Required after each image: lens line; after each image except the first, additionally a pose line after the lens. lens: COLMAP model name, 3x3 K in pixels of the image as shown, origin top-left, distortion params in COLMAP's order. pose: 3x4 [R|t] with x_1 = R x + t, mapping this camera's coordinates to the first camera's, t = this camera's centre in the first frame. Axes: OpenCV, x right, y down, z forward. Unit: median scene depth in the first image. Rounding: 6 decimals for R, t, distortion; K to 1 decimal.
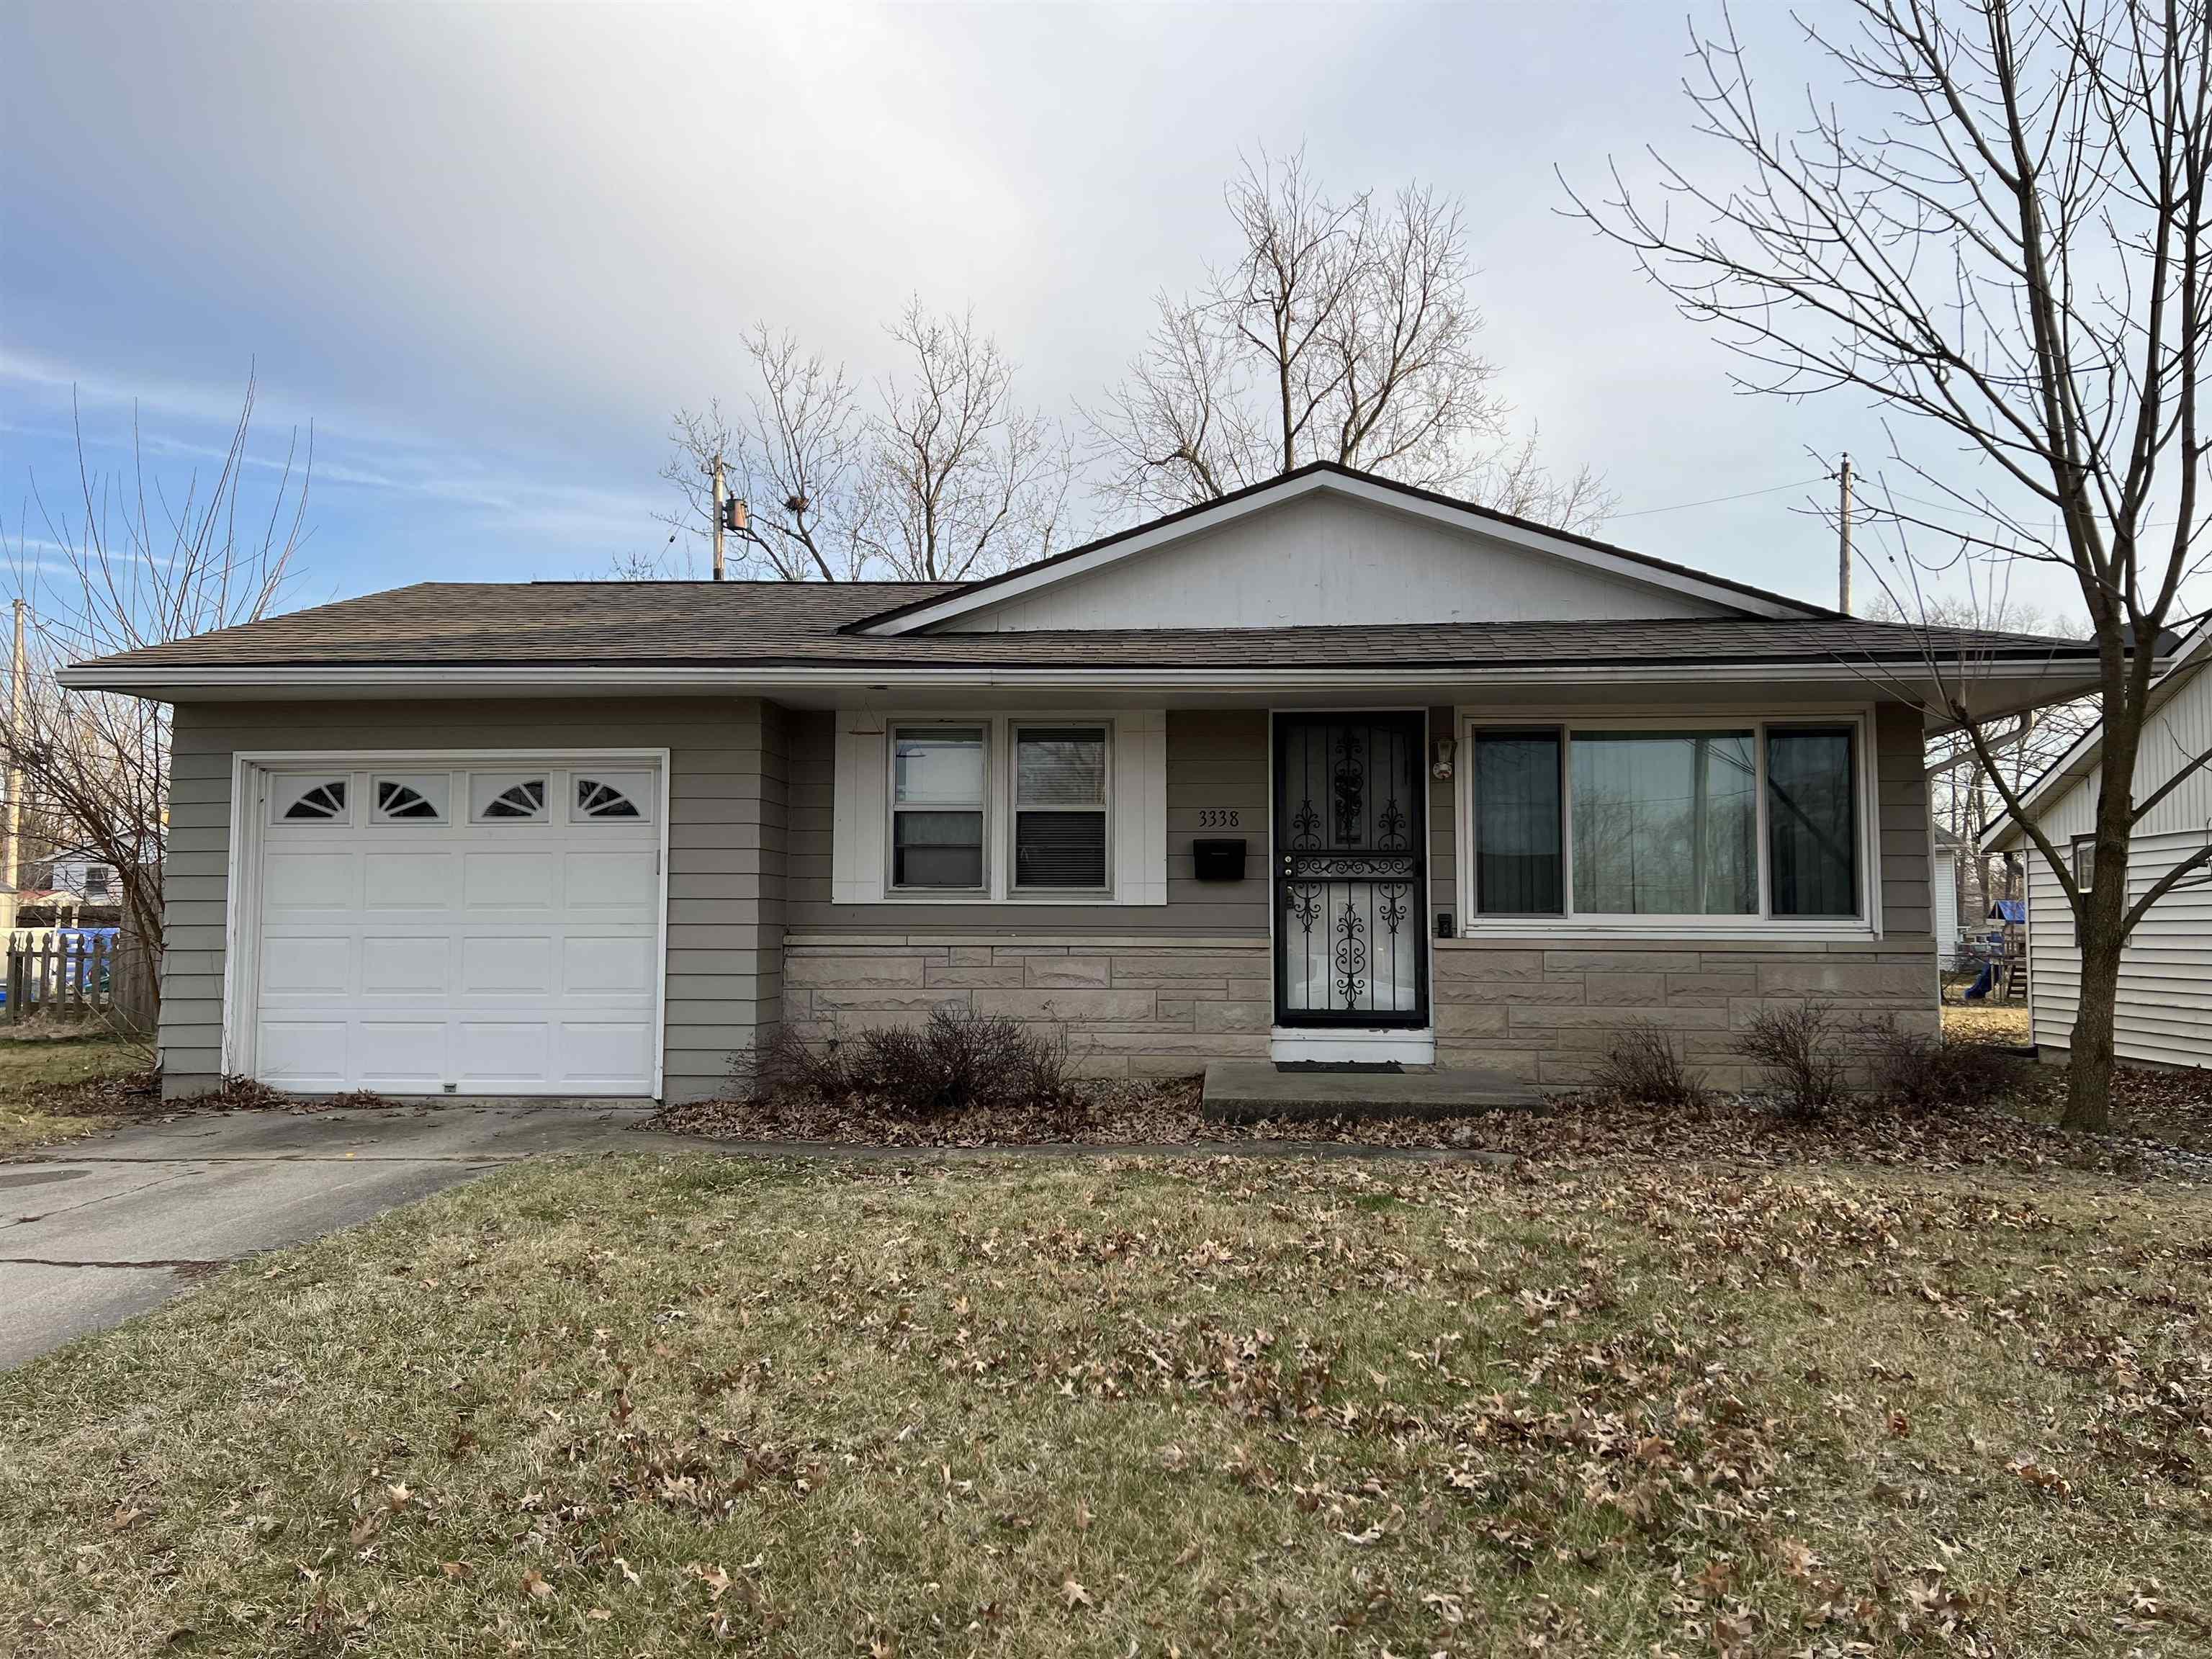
lens RADIAL K [[1641.1, 0, 1105.4], [0, 1641.1, 816.7], [0, 0, 1]] dist [0.052598, -0.006077]
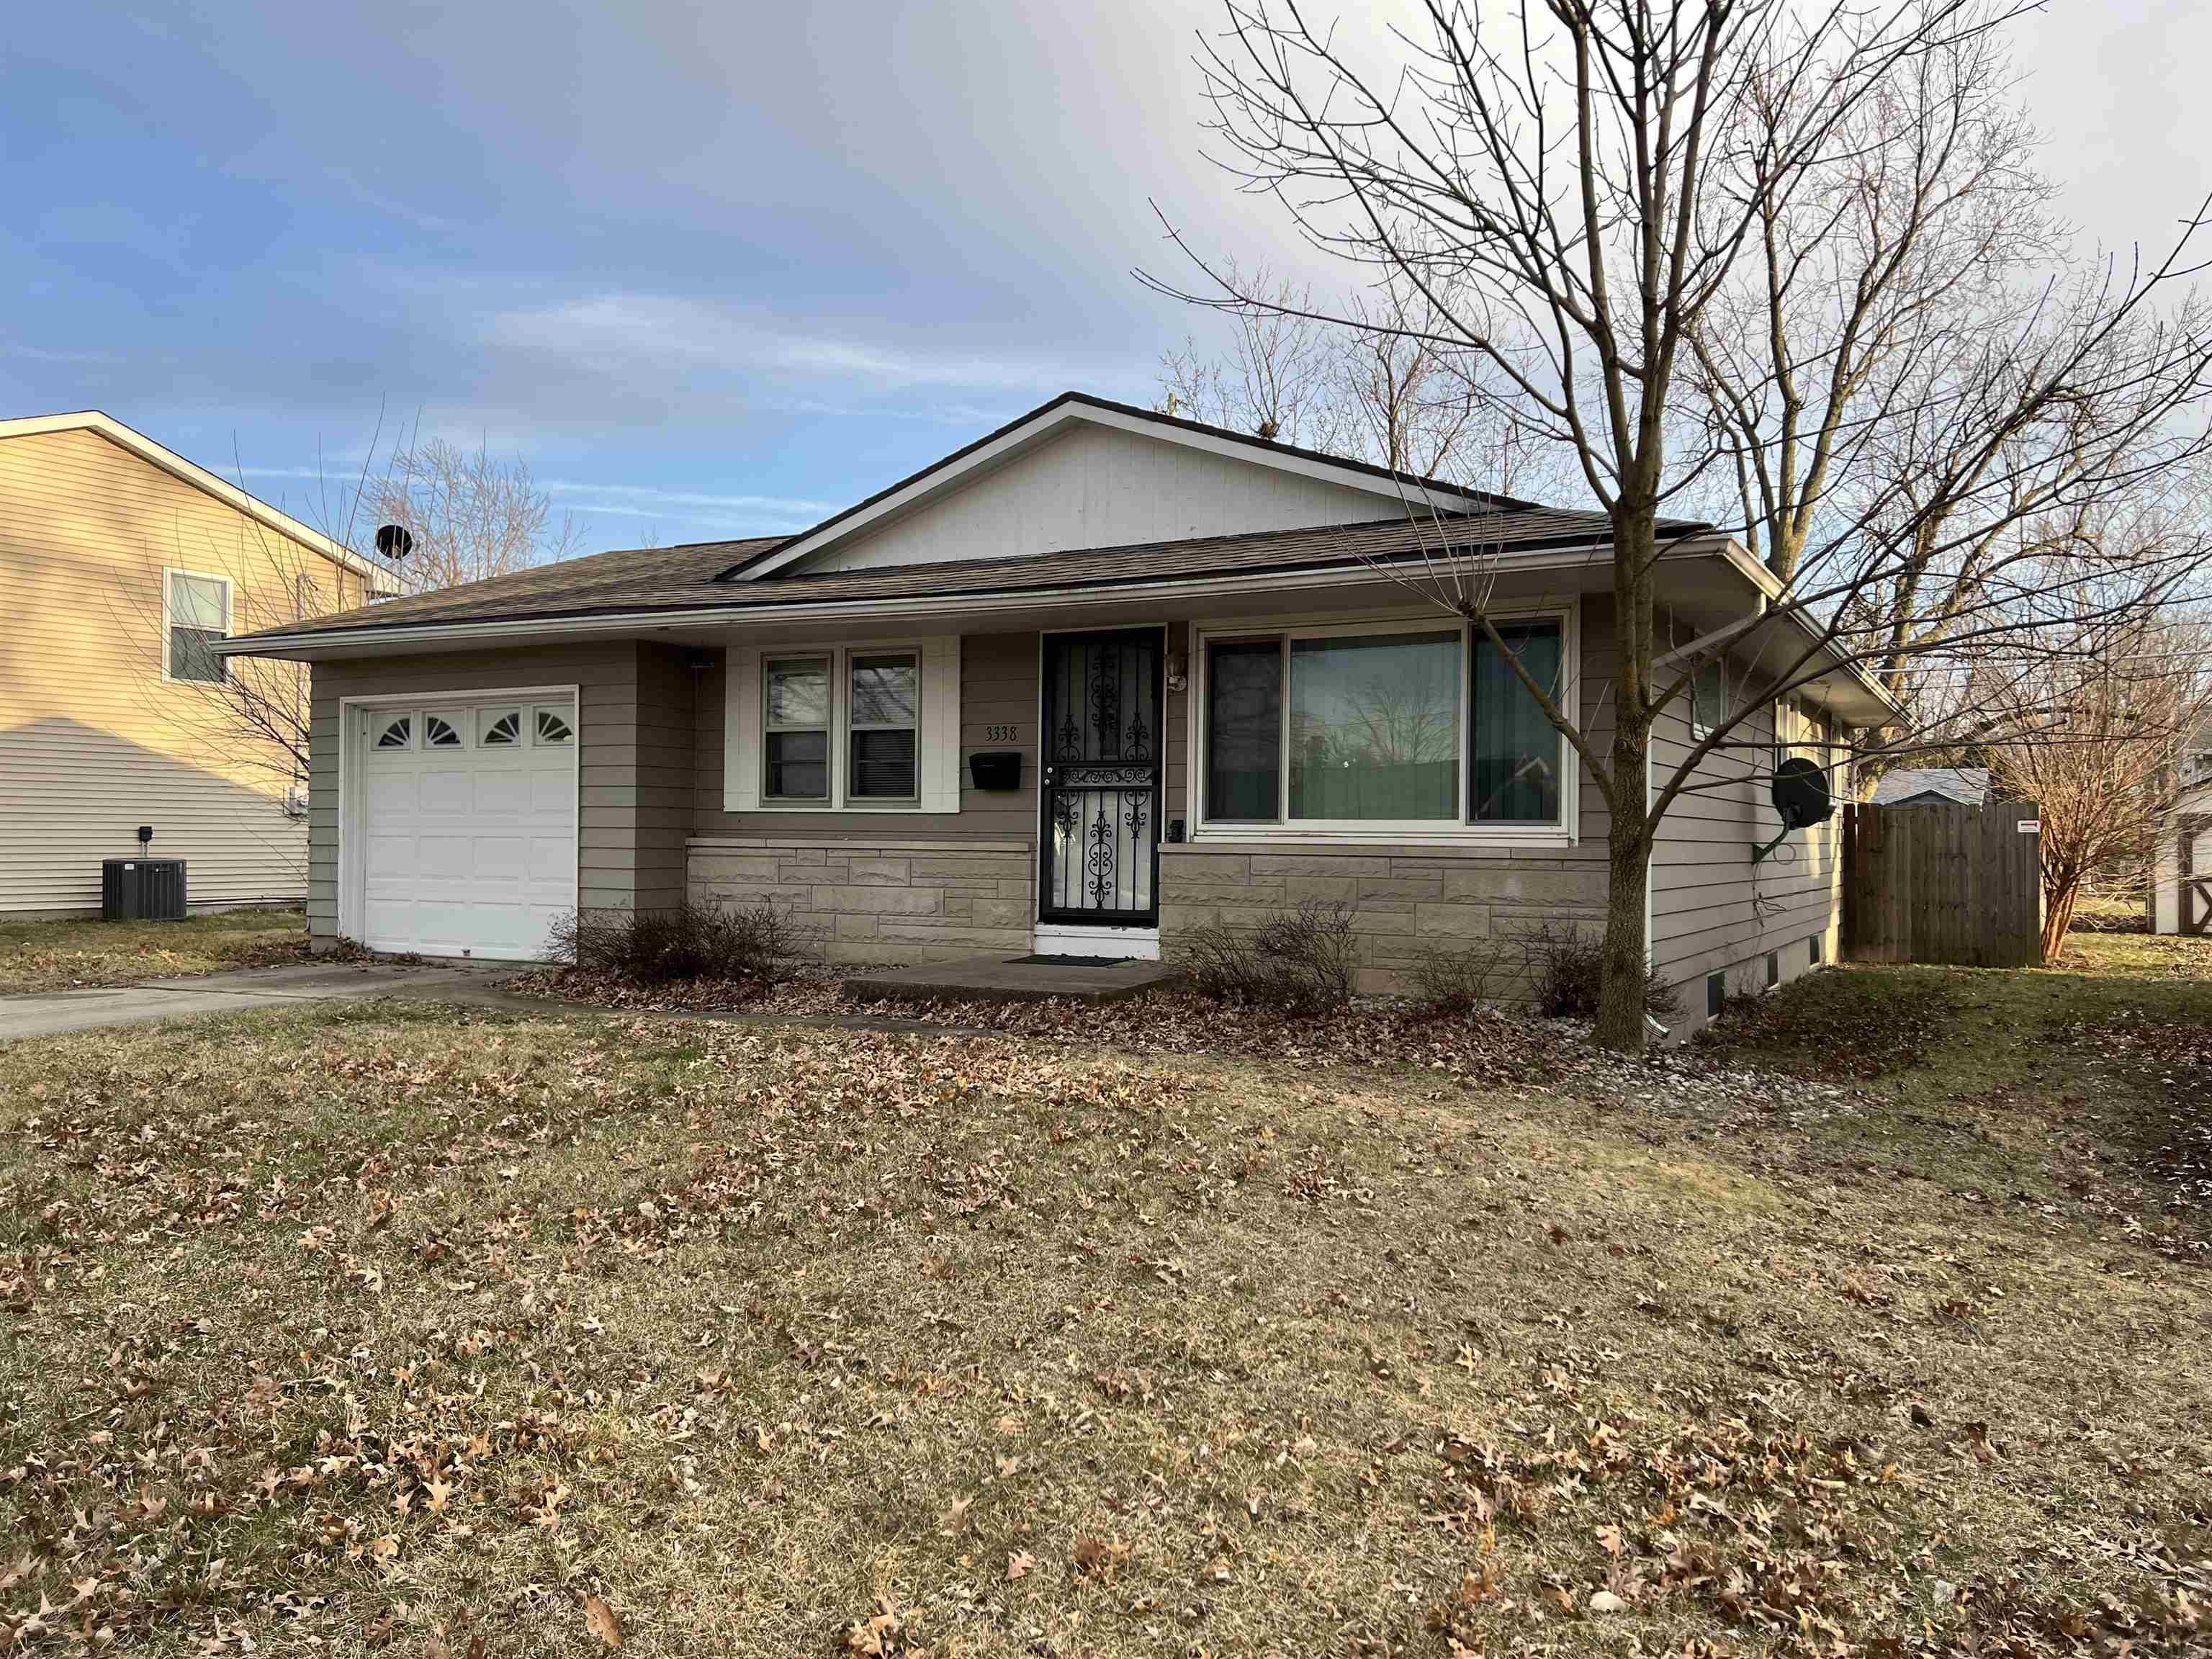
lens RADIAL K [[1641.1, 0, 1117.1], [0, 1641.1, 839.2], [0, 0, 1]] dist [0.052598, -0.006077]
pose [[0.918662, 0.005383, -0.395007, 0.580022], [0.019710, 0.998037, 0.059442, 0.008052], [0.394552, -0.062393, 0.916753, 0.022702]]
